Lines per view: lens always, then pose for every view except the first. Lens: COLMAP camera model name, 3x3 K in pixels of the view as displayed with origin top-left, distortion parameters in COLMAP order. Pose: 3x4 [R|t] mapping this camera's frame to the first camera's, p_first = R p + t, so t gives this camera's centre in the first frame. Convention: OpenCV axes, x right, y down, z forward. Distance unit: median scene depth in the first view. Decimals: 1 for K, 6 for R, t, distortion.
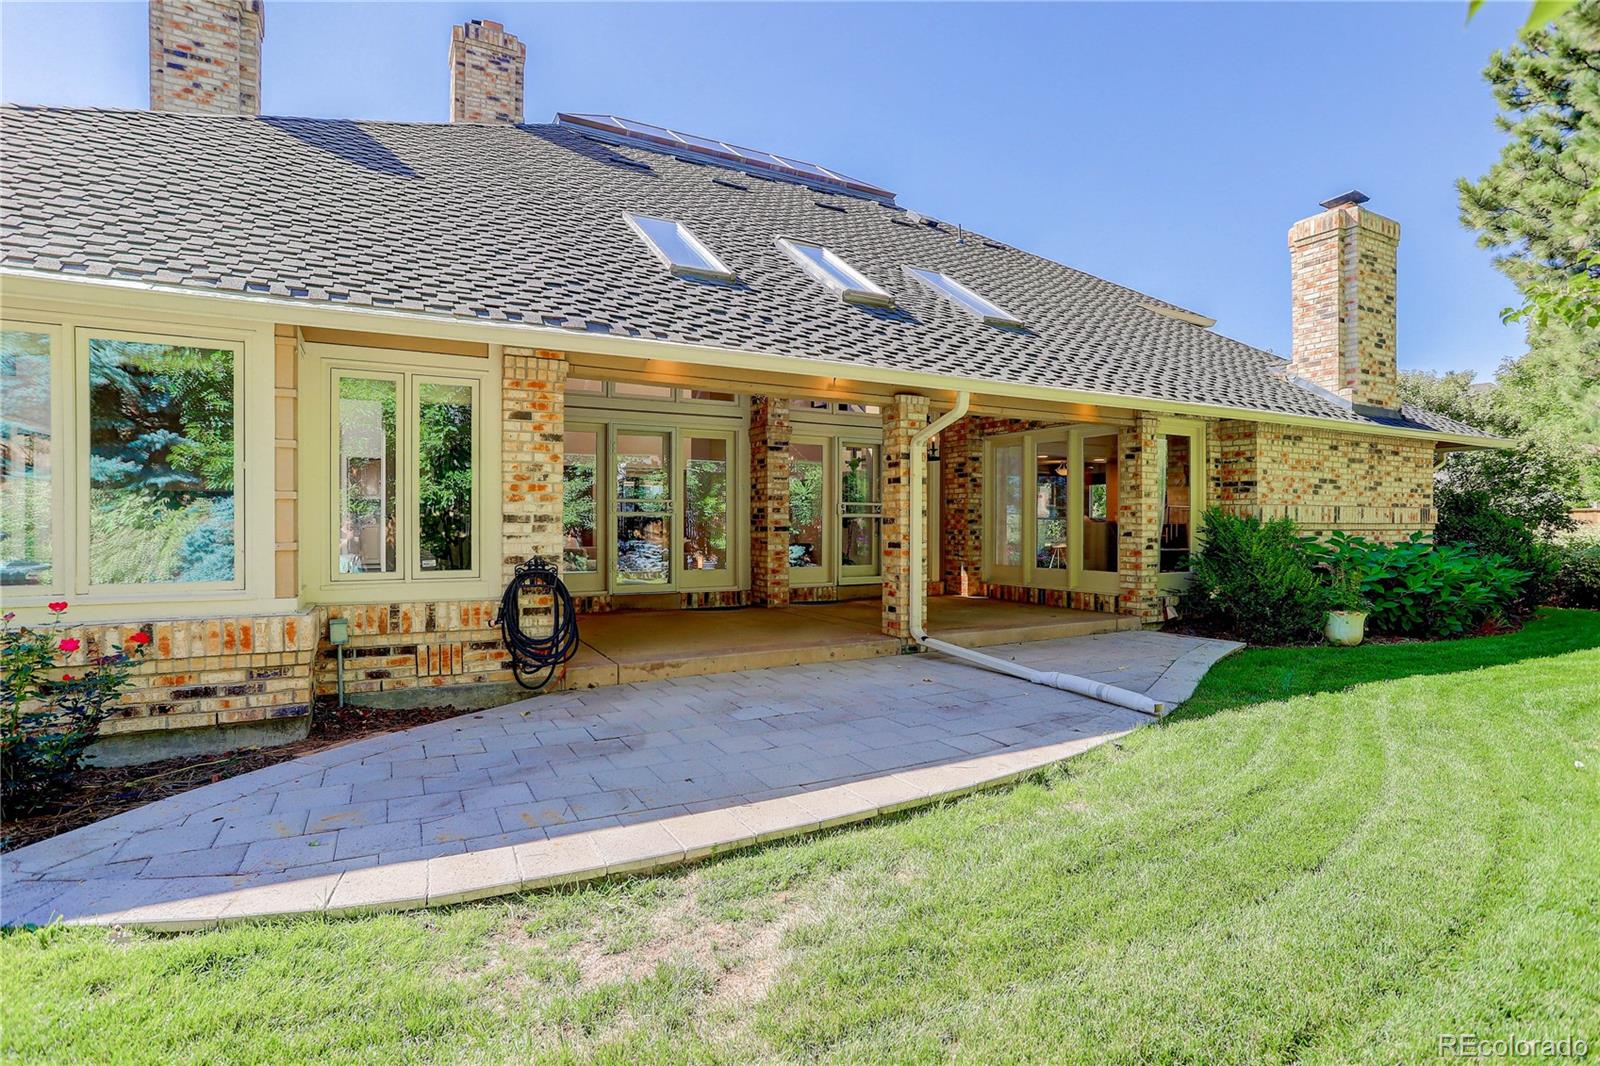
lens RADIAL K [[777.4, 0, 791.8], [0, 777.4, 527.4], [0, 0, 1]] dist [-0.054517, 0.034014]
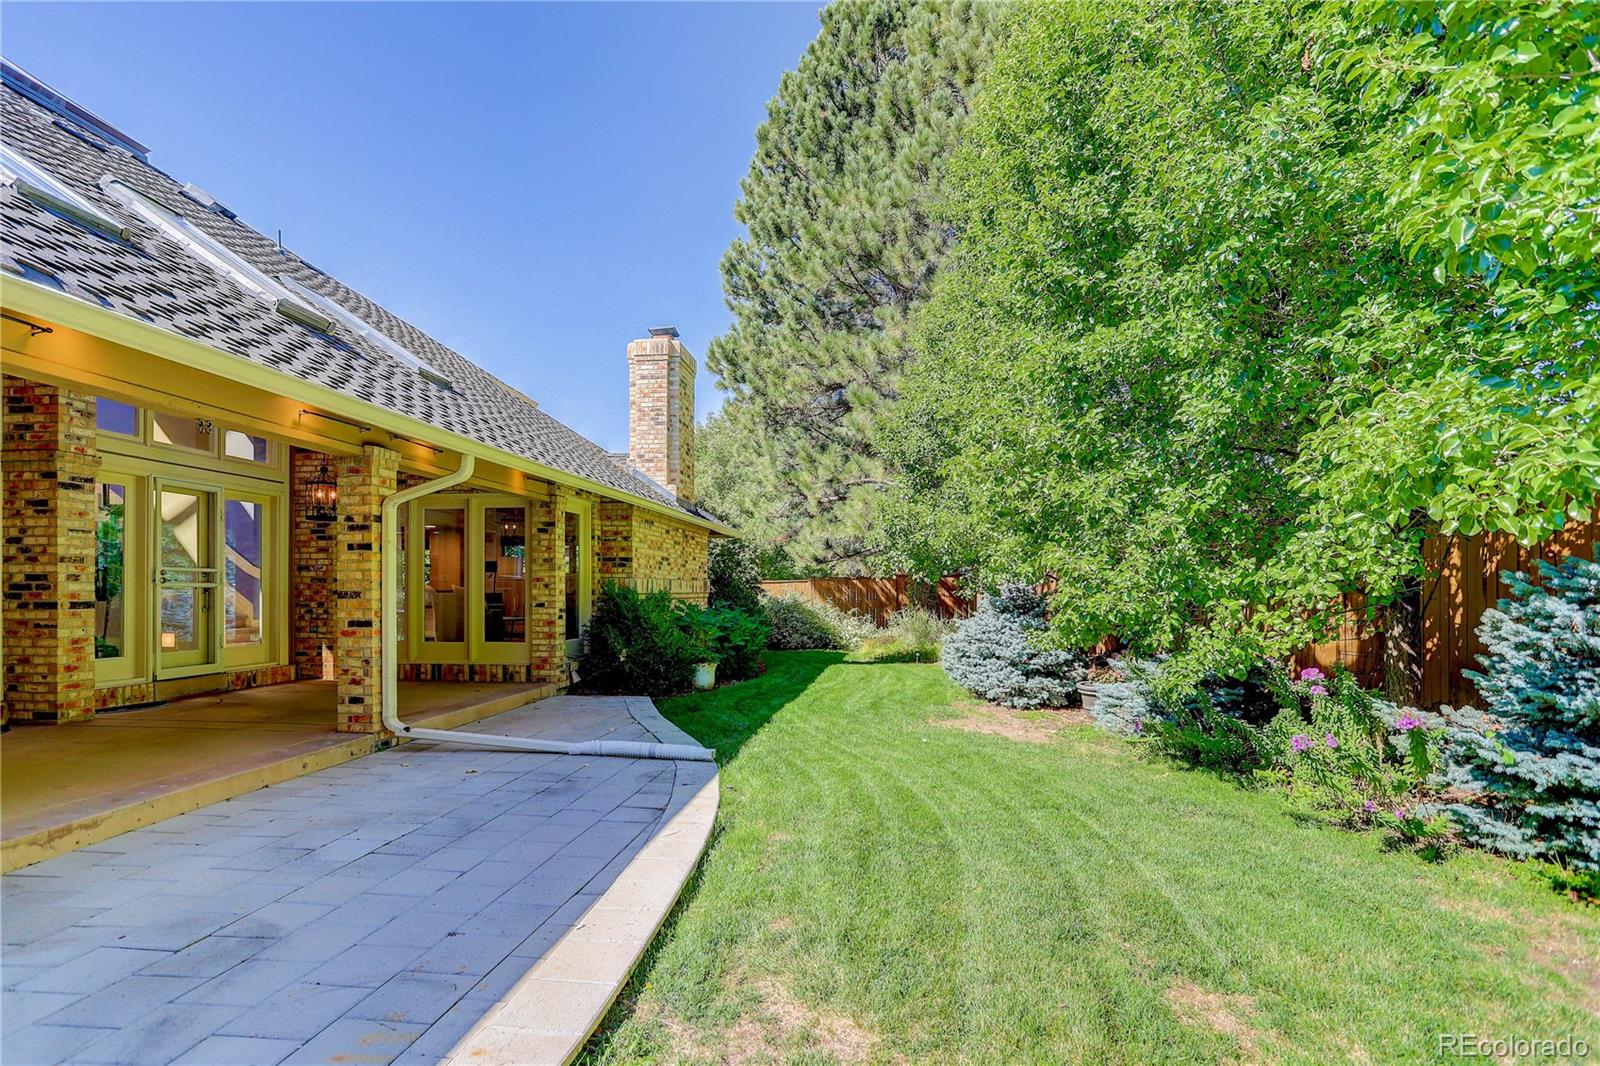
lens RADIAL K [[795.2, 0, 802.1], [0, 795.2, 591.8], [0, 0, 1]] dist [-0.052900, 0.039294]
pose [[0.566552, -0.003295, 0.824020, -0.233742], [0.004289, 0.999990, 0.001049, -0.008334], [-0.824015, 0.002940, 0.566560, 0.099648]]
